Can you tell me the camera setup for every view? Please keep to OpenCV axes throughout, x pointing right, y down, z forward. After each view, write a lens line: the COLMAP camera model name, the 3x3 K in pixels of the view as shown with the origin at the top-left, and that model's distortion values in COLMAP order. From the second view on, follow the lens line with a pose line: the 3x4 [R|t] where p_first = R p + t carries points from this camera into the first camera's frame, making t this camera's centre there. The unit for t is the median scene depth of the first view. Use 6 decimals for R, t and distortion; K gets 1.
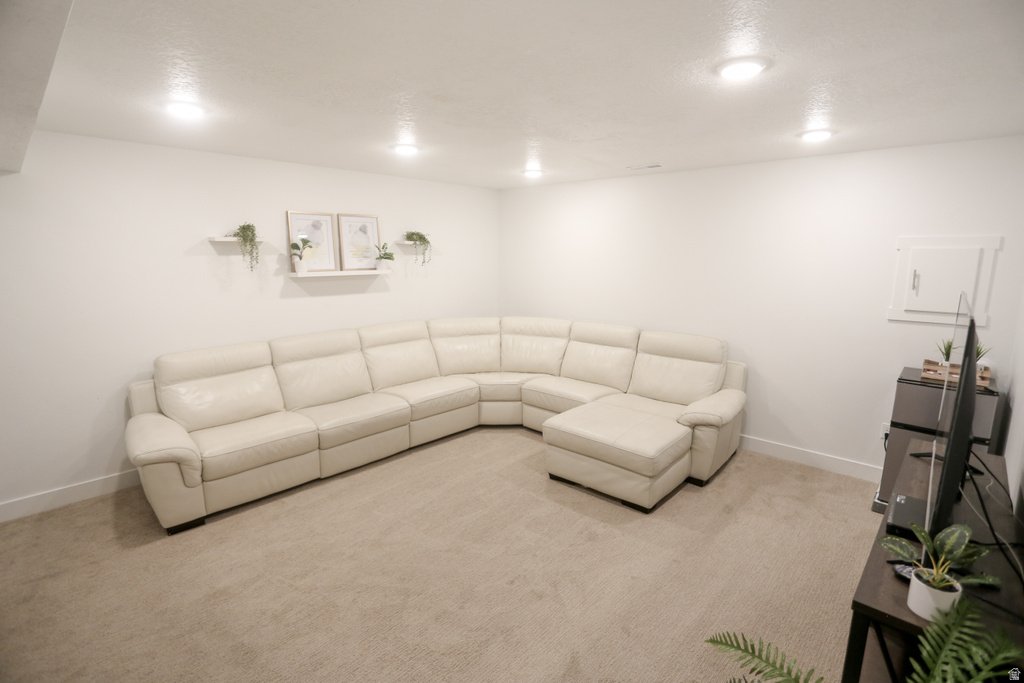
lens RADIAL K [[494.1, 0, 513.2], [0, 494.1, 339.4], [0, 0, 1]] dist [-0.066062, 0.025390]
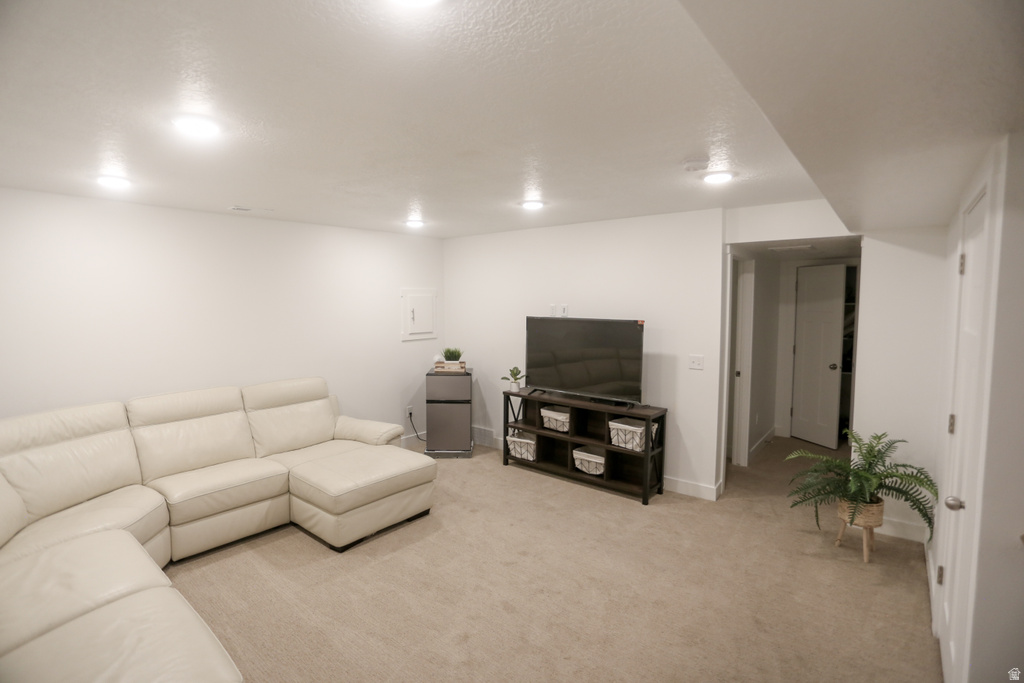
lens RADIAL K [[494.1, 0, 513.1], [0, 494.1, 341.9], [0, 0, 1]] dist [-0.066062, 0.025390]
pose [[-0.074418, -0.084682, 0.993625, -0.857701], [0.173867, 0.980025, 0.096545, -0.132000], [-0.981953, 0.179944, -0.058208, 0.746579]]
